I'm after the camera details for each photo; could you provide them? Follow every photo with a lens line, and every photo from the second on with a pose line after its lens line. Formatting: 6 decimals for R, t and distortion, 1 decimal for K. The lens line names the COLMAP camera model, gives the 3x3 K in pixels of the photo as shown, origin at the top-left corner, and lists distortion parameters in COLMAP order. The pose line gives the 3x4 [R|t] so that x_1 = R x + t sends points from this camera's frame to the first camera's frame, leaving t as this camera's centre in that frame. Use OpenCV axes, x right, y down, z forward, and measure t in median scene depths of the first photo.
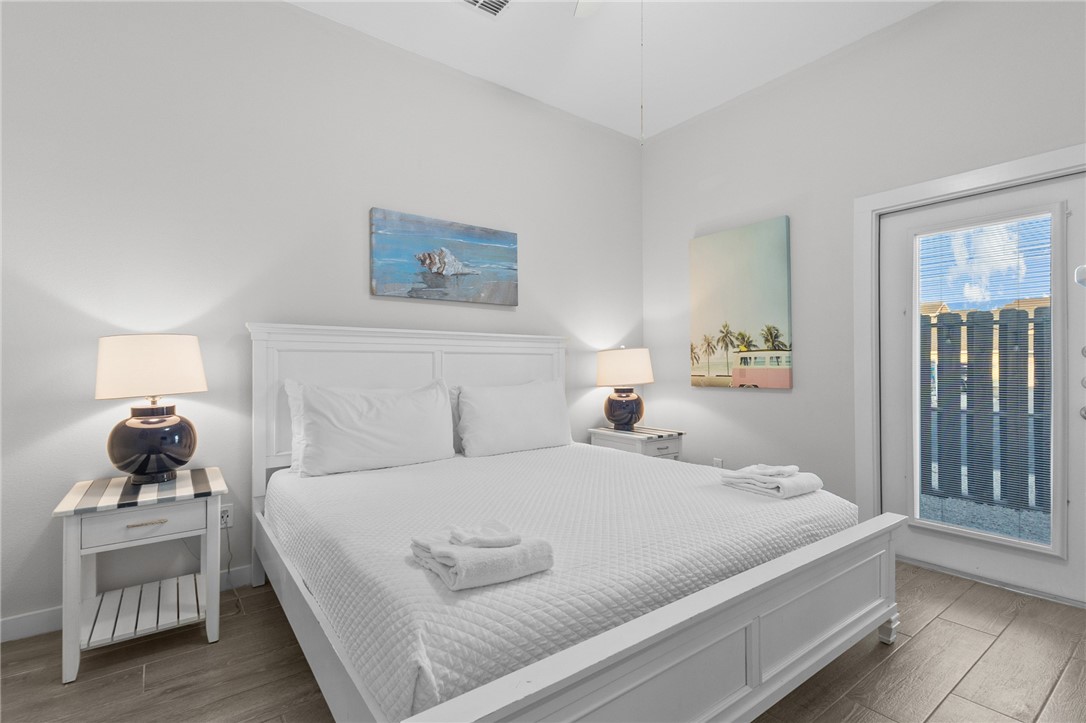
lens RADIAL K [[503.6, 0, 543.0], [0, 503.6, 361.5], [0, 0, 1]] dist [0.020864, -0.000355]
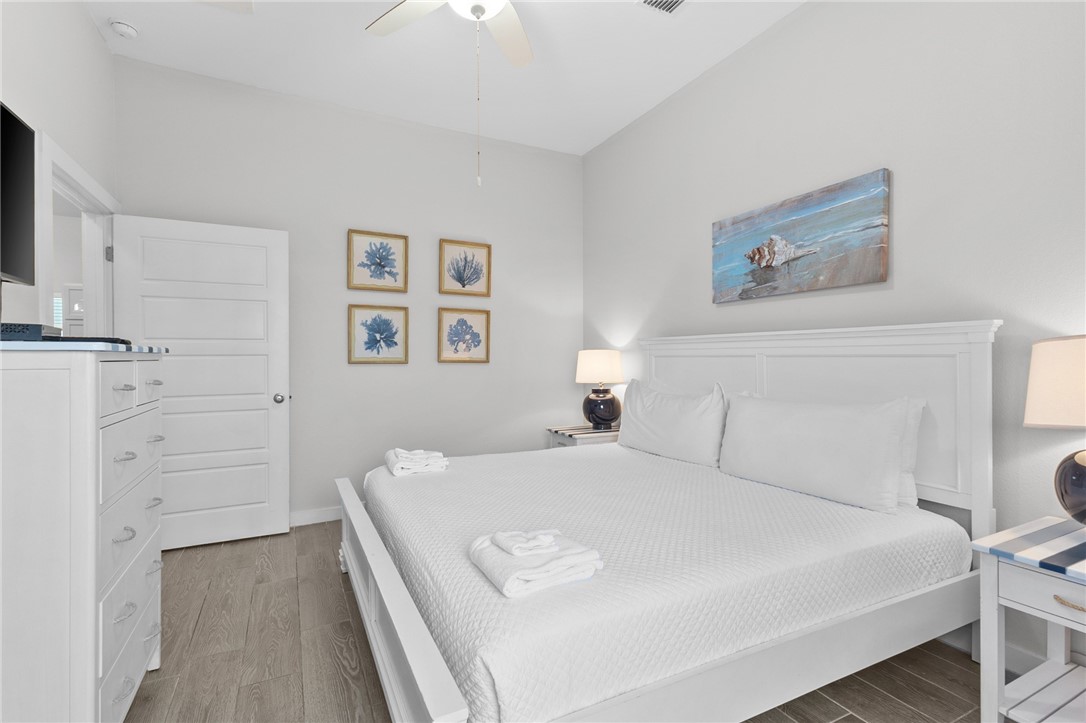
lens RADIAL K [[503.6, 0, 543.0], [0, 503.6, 361.5], [0, 0, 1]] dist [0.020864, -0.000355]
pose [[-0.169272, -0.021389, -0.985337, 0.726781], [-0.041406, 0.999036, -0.014573, 0.019872], [0.984699, 0.038332, -0.169994, 0.772079]]
